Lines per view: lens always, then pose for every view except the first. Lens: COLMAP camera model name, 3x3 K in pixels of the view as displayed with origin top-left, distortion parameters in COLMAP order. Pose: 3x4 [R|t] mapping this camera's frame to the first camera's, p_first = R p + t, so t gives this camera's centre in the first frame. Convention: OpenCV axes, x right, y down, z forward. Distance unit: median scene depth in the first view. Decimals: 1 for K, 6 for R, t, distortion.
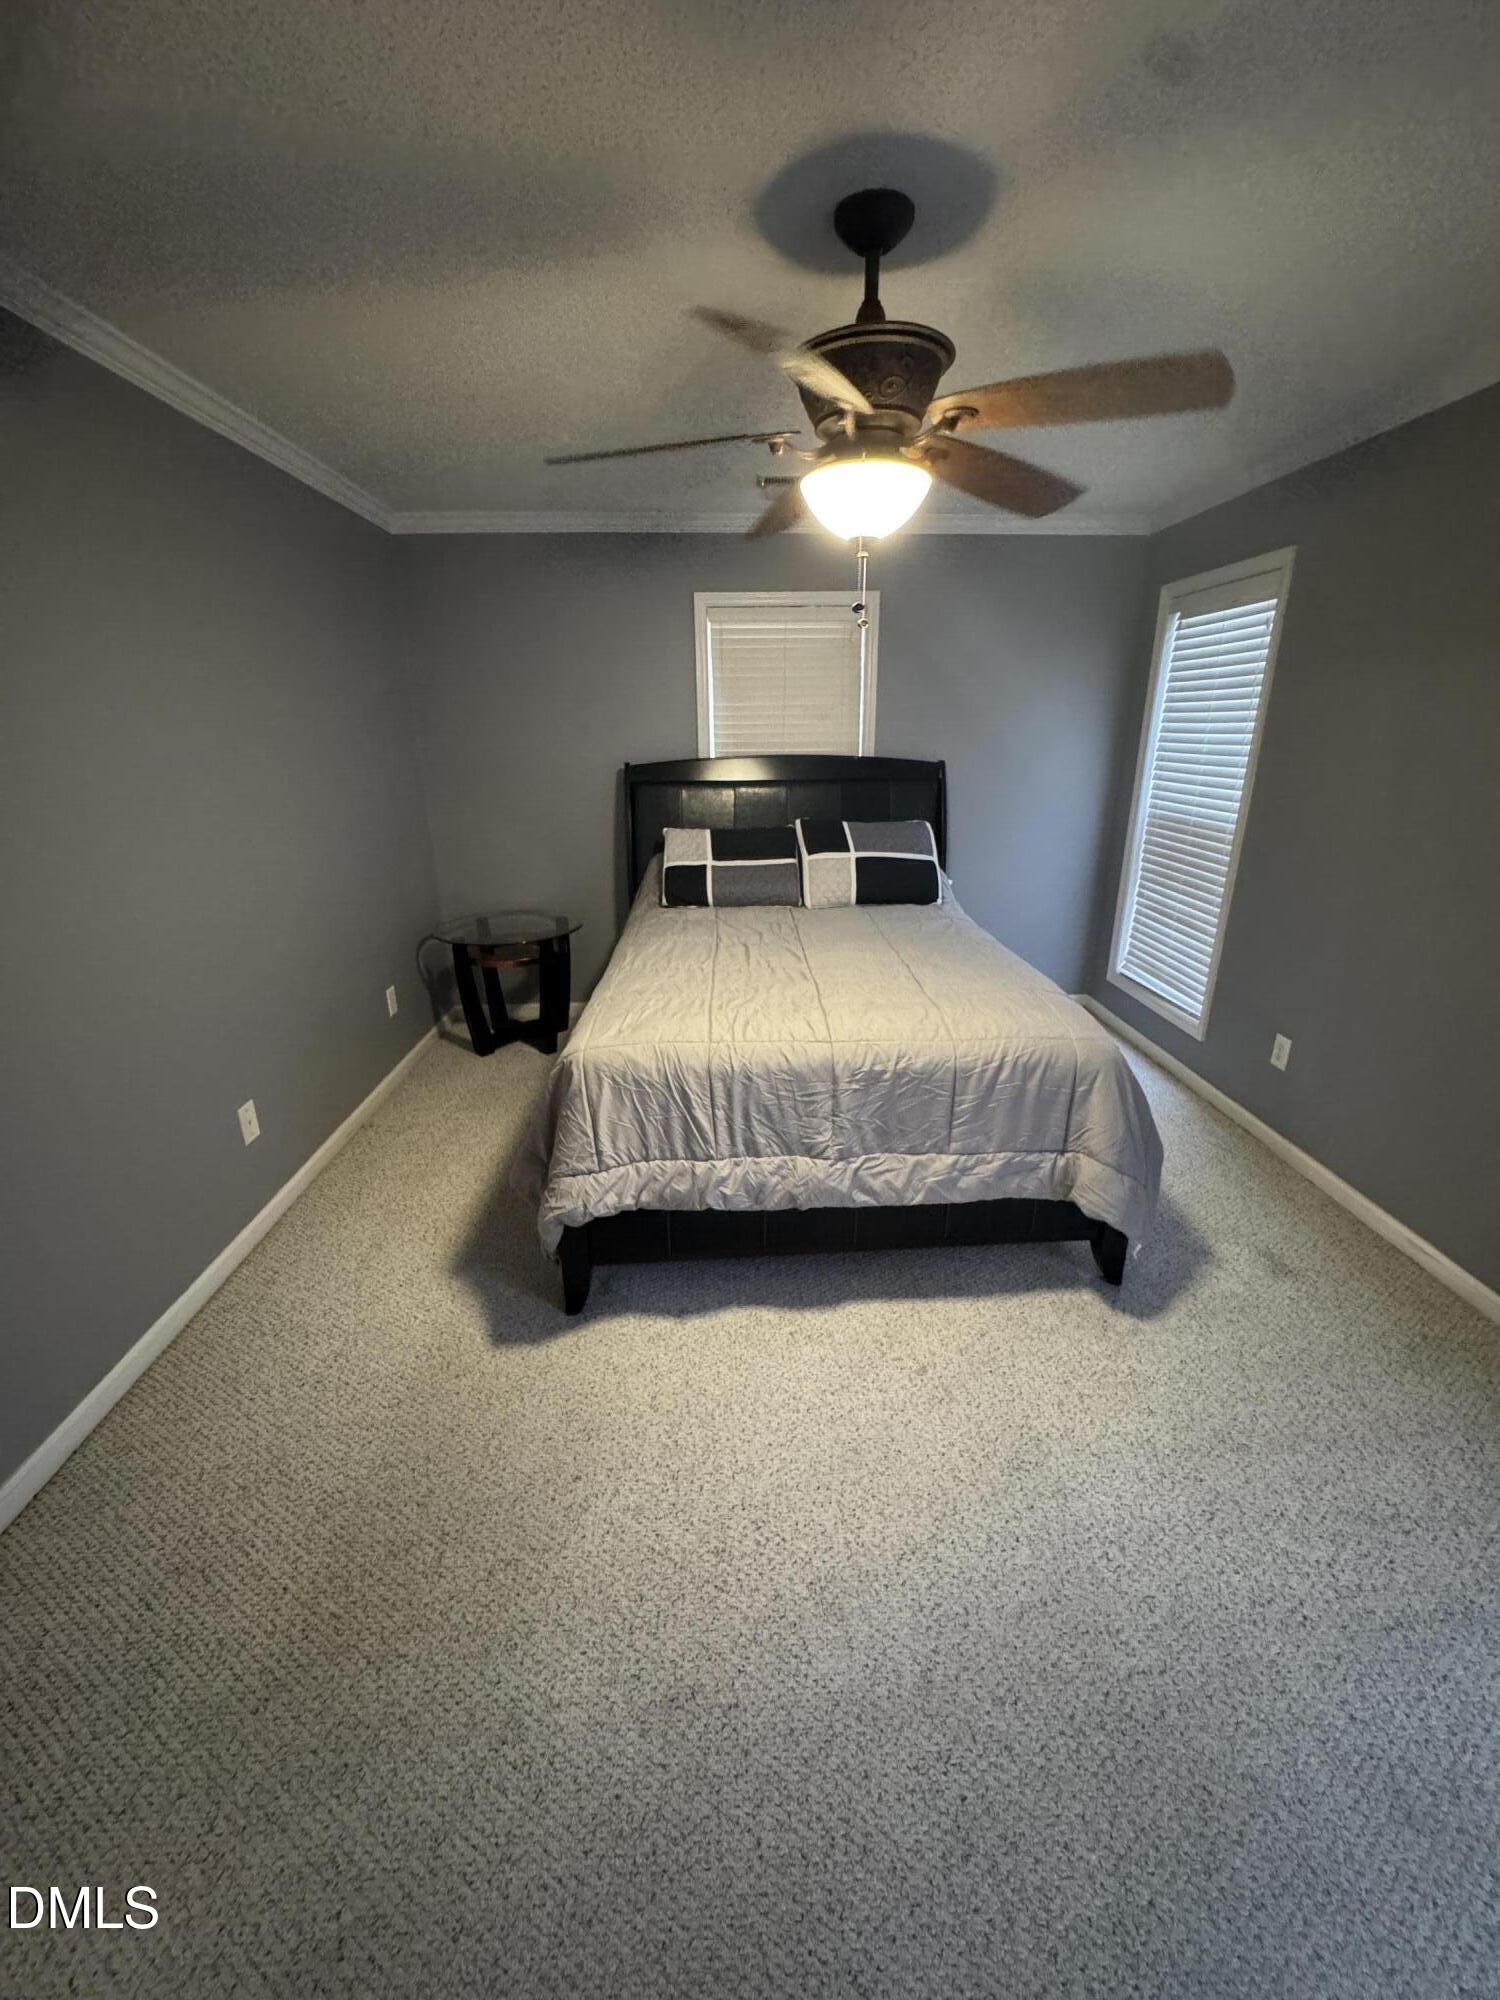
lens RADIAL K [[797.6, 0, 753.0], [0, 797.6, 1001.1], [0, 0, 1]] dist [-0.006194, 0.001352]
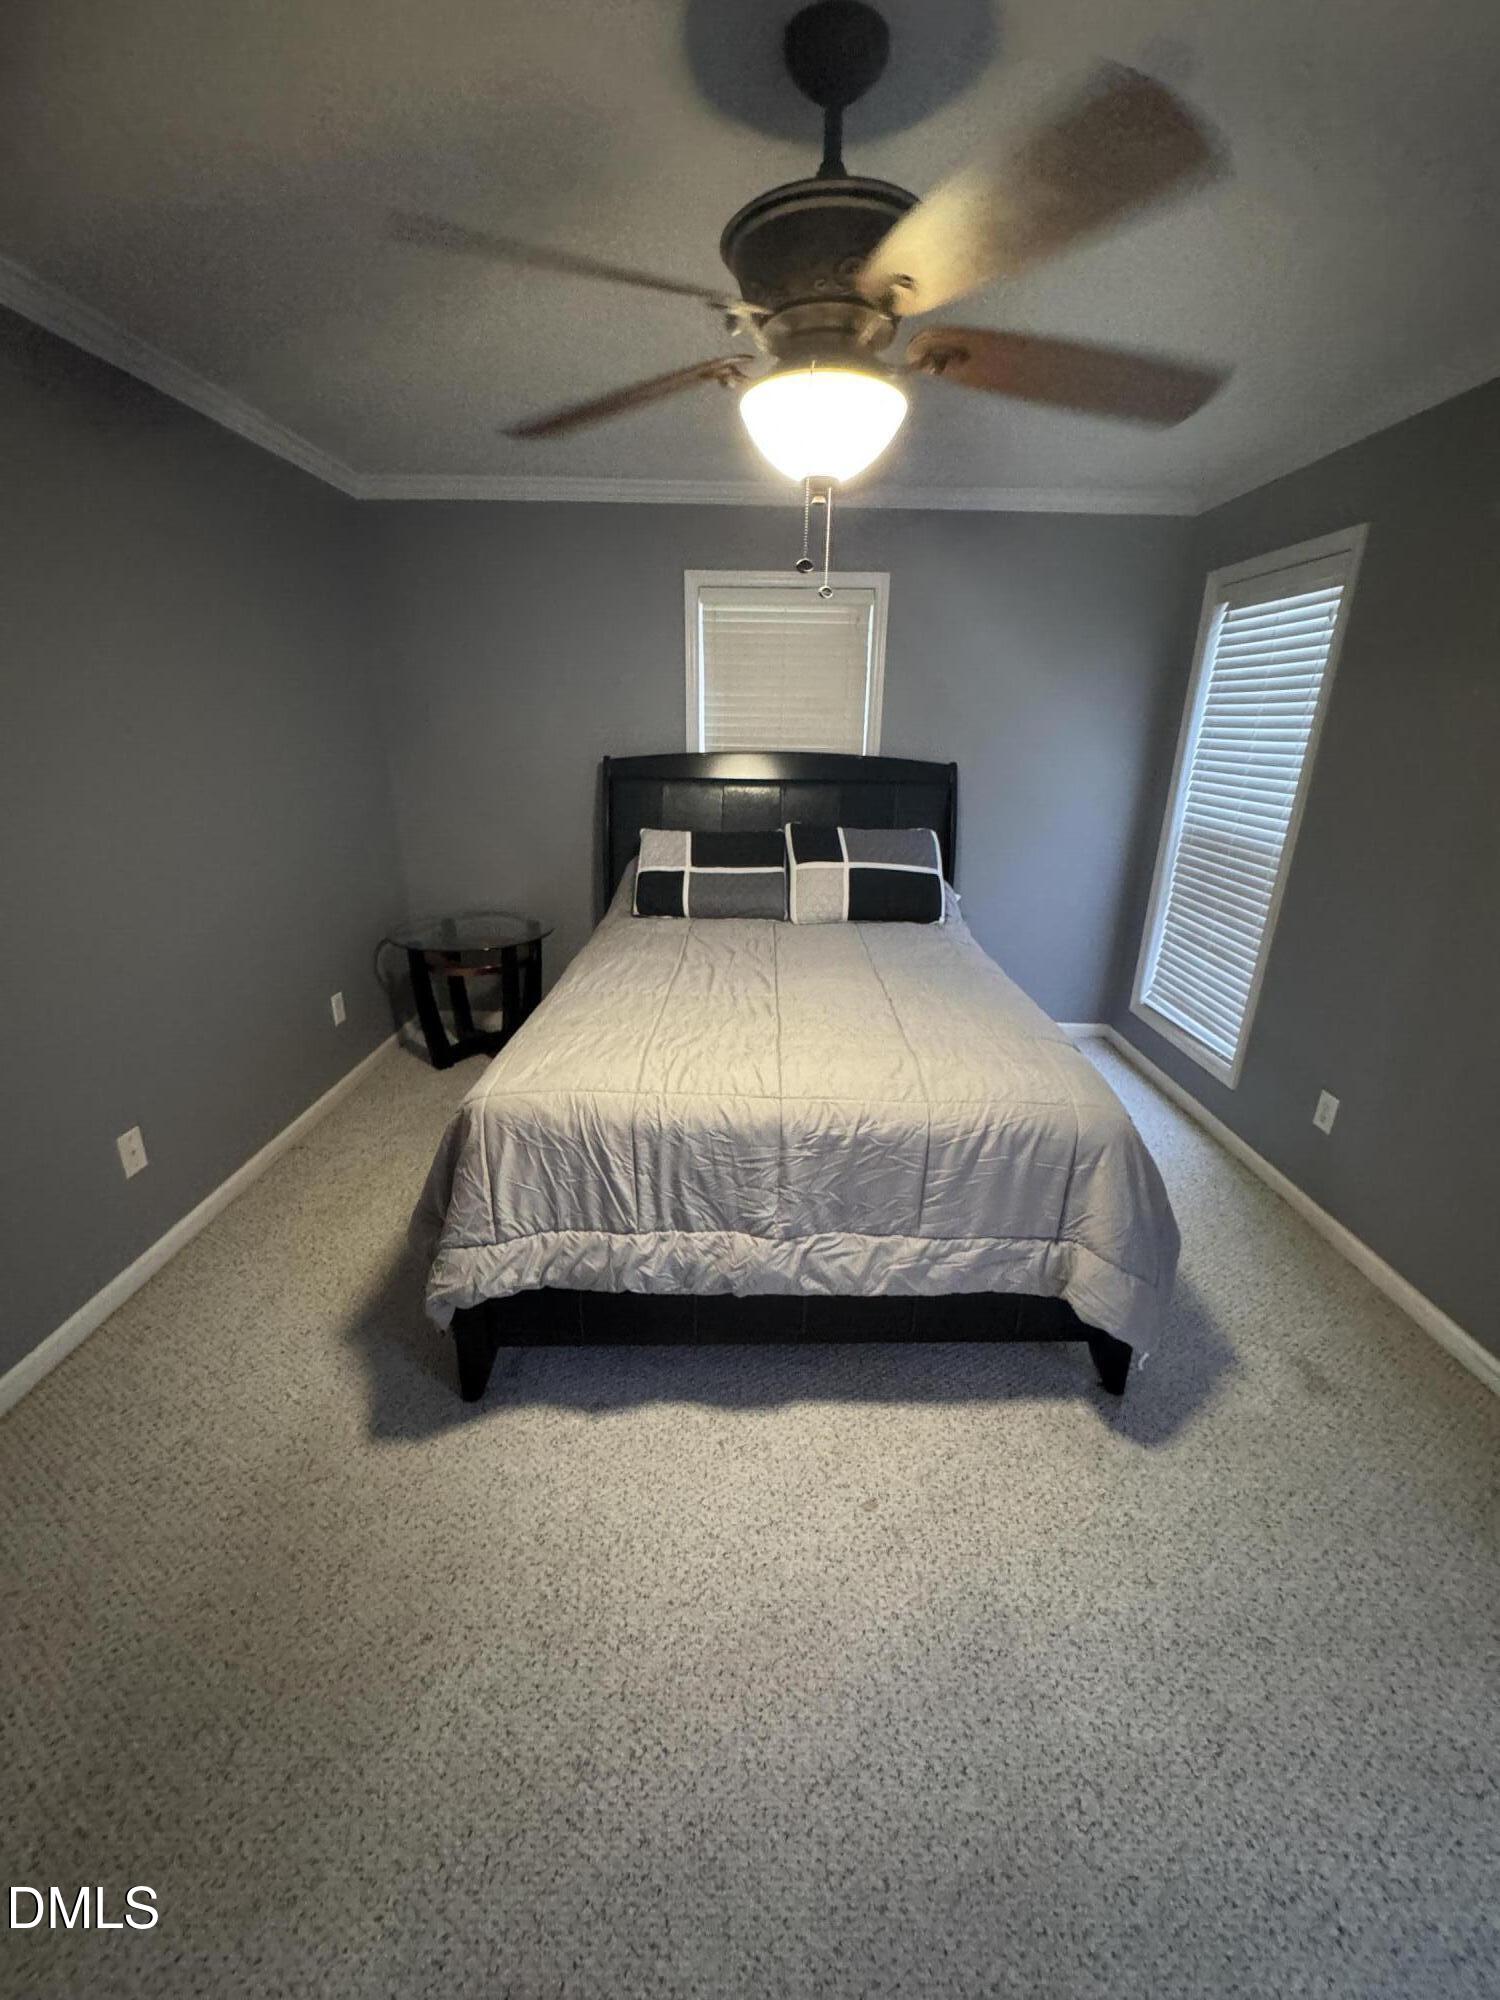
lens RADIAL K [[797.6, 0, 753.1], [0, 797.6, 1000.9], [0, 0, 1]] dist [-0.006194, 0.001352]
pose [[0.998810, 0.036587, -0.032252, 0.092968], [-0.036401, 0.999317, 0.006330, -0.055390], [0.032462, -0.005148, 0.999460, 0.166087]]
